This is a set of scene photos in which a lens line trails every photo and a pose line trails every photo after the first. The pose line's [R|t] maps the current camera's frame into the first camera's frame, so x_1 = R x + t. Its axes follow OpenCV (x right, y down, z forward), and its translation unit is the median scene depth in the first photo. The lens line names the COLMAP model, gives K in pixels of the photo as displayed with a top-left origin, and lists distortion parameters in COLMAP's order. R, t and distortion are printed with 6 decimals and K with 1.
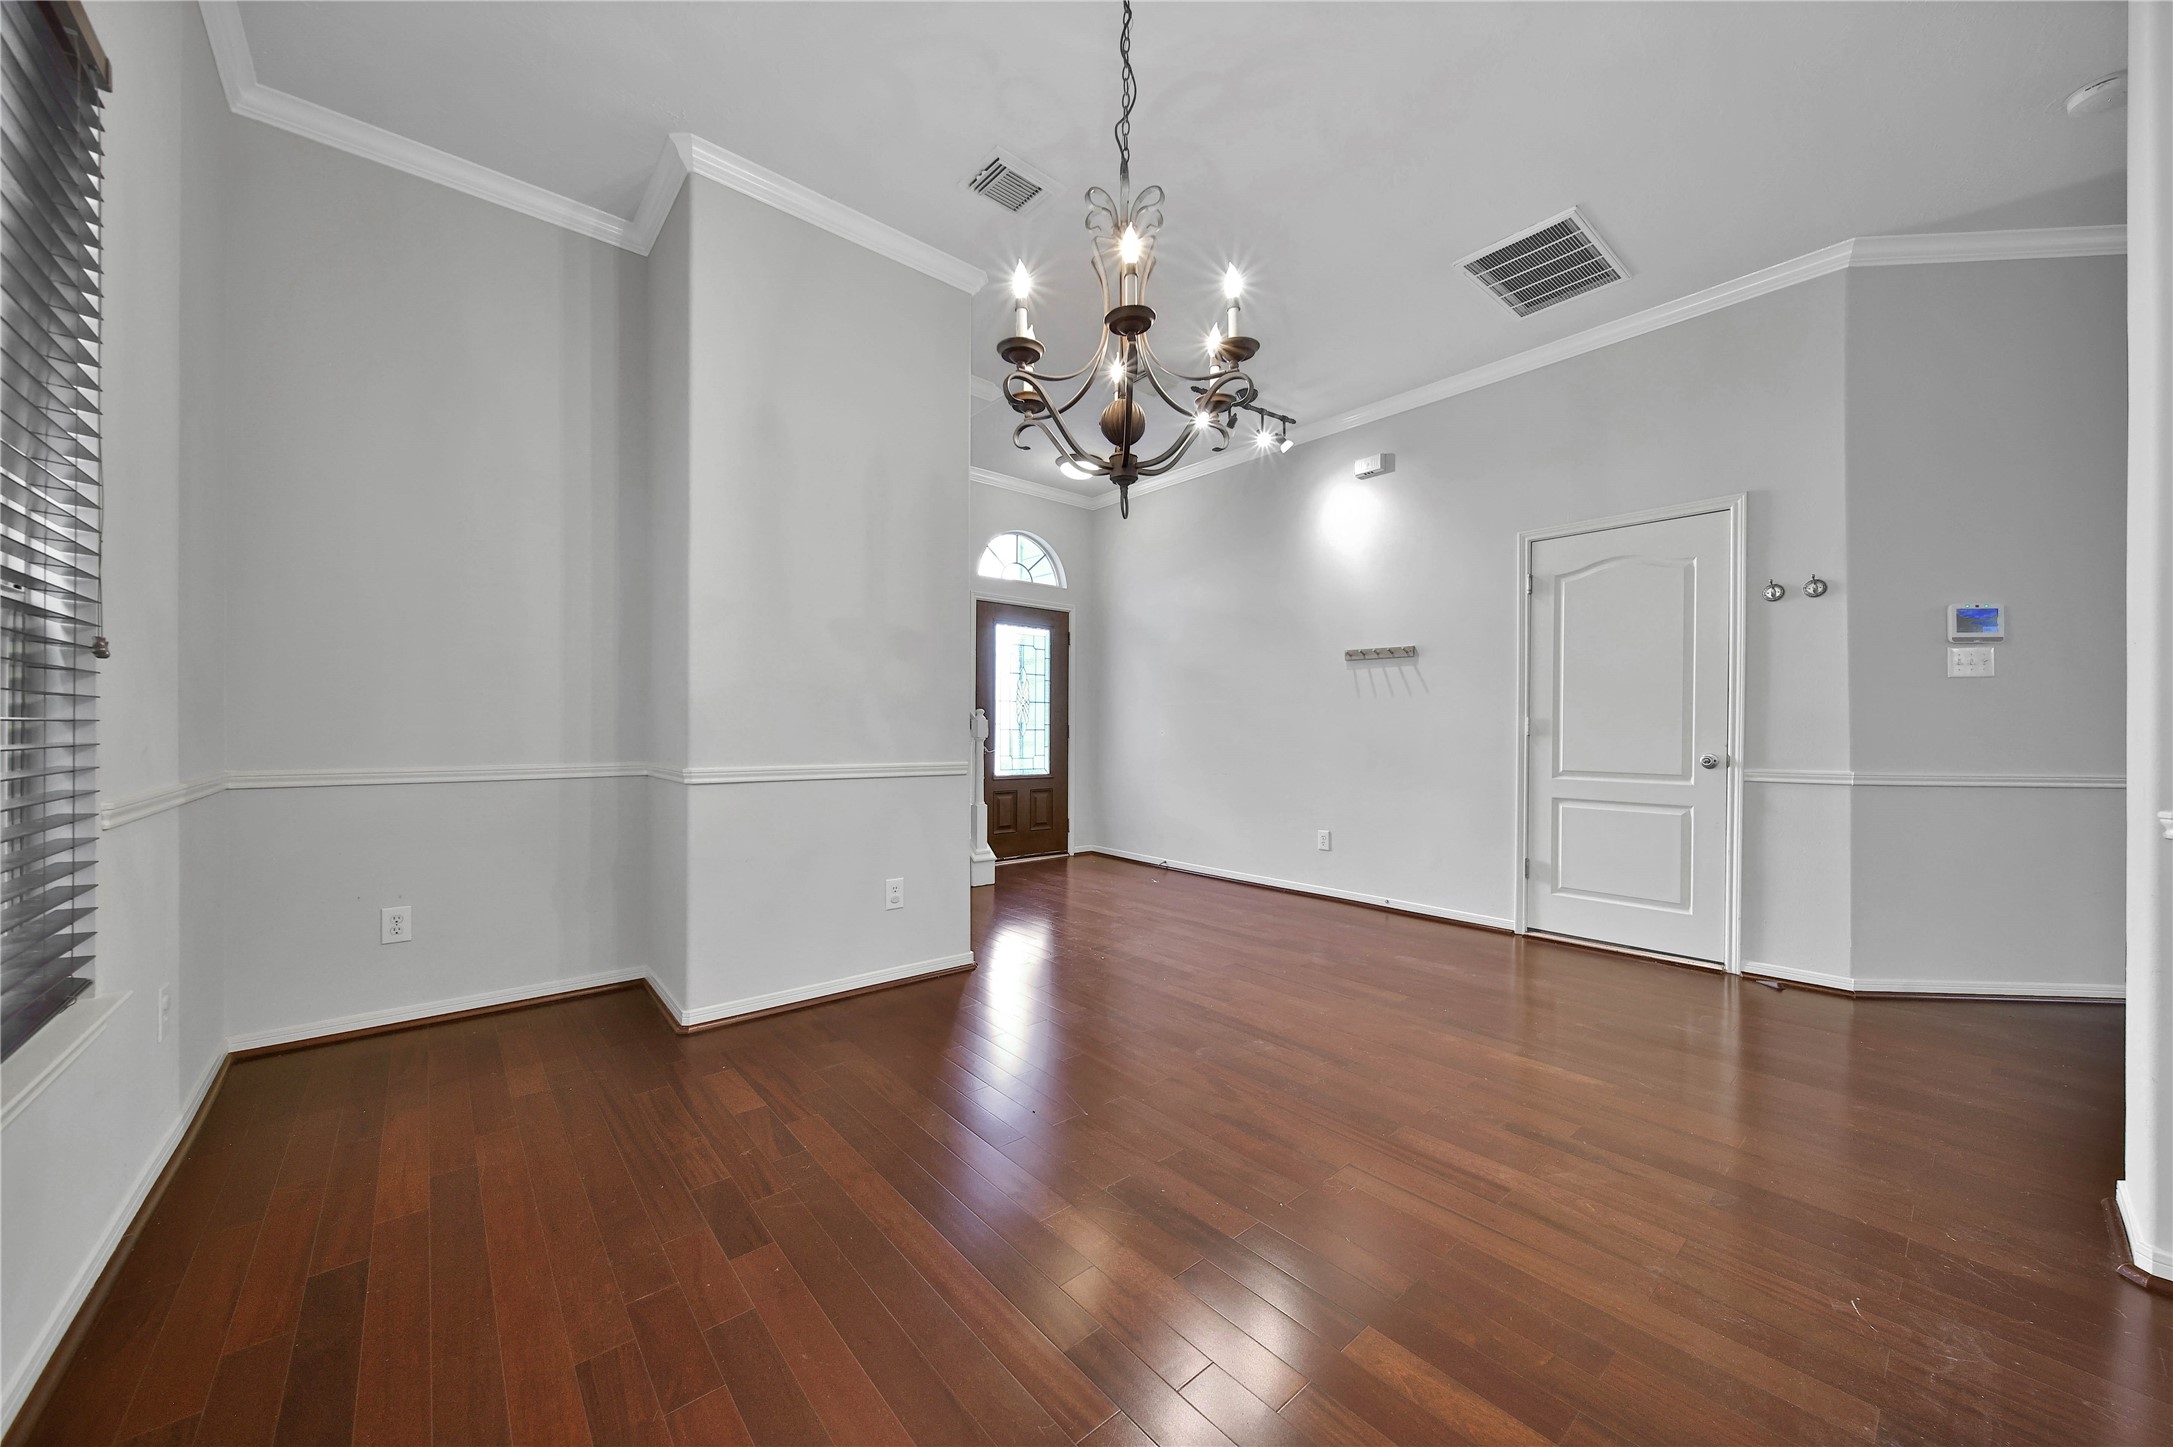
lens RADIAL K [[779.9, 0, 1080.8], [0, 779.9, 731.3], [0, 0, 1]] dist [-0.005779, -0.000408]
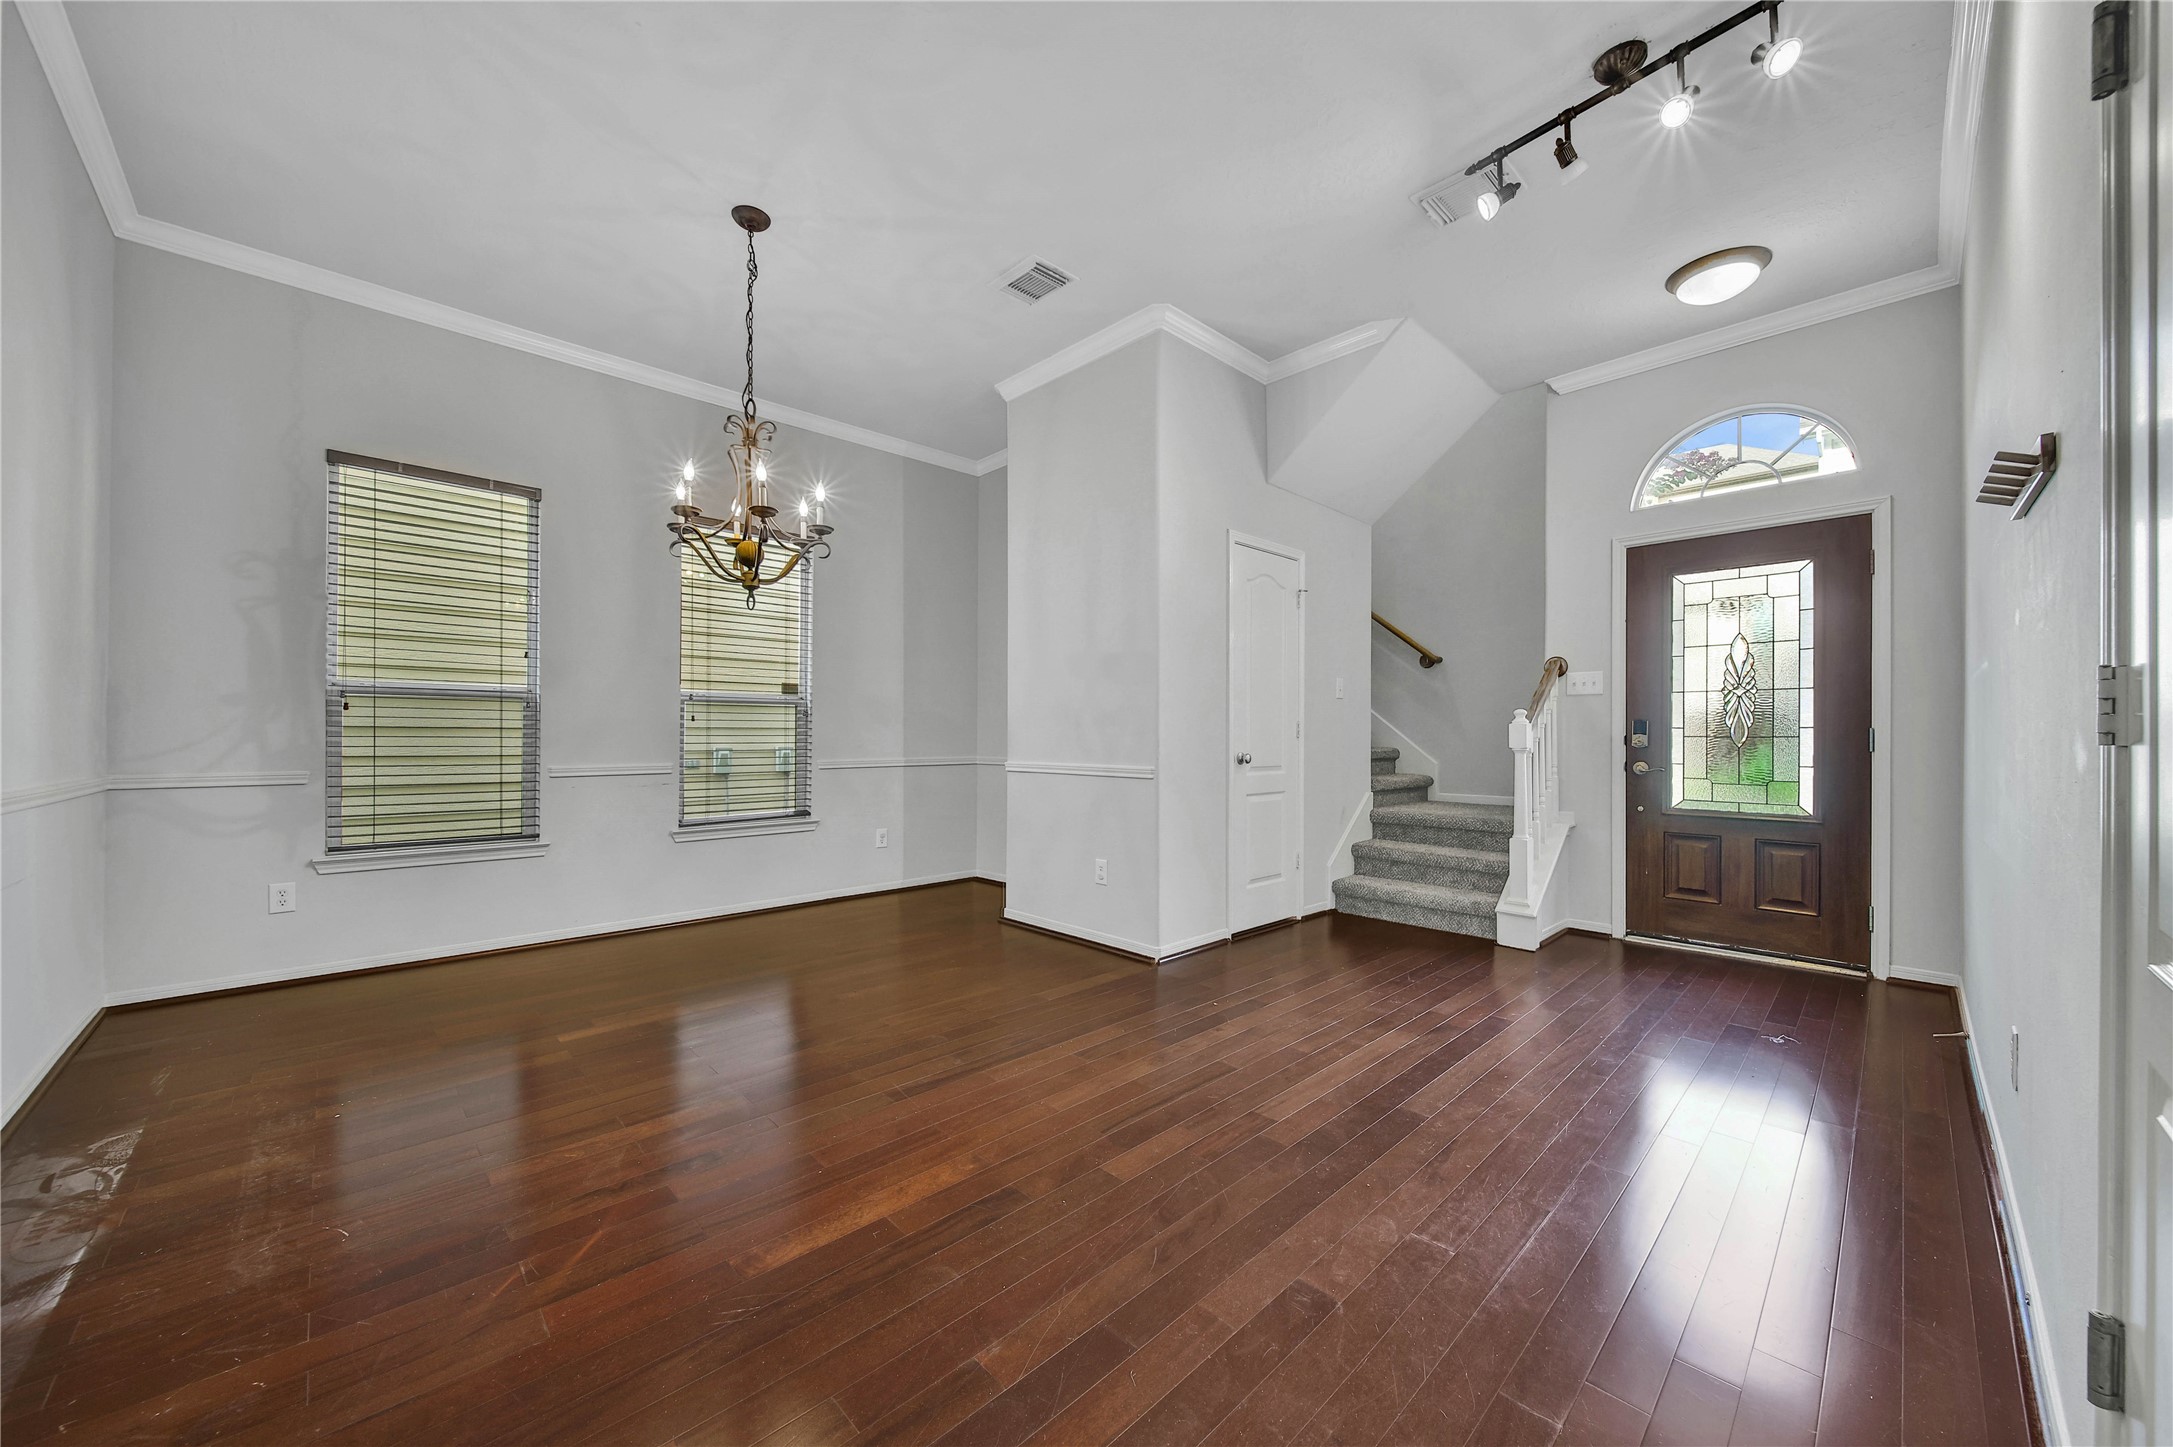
lens RADIAL K [[779.9, 0, 1084.0], [0, 779.9, 737.4], [0, 0, 1]] dist [-0.005779, -0.000408]
pose [[0.051915, 0.000878, -0.998651, 0.507496], [-0.000584, 0.999999, 0.000849, -0.002194], [0.998651, 0.000539, 0.051916, 0.468152]]
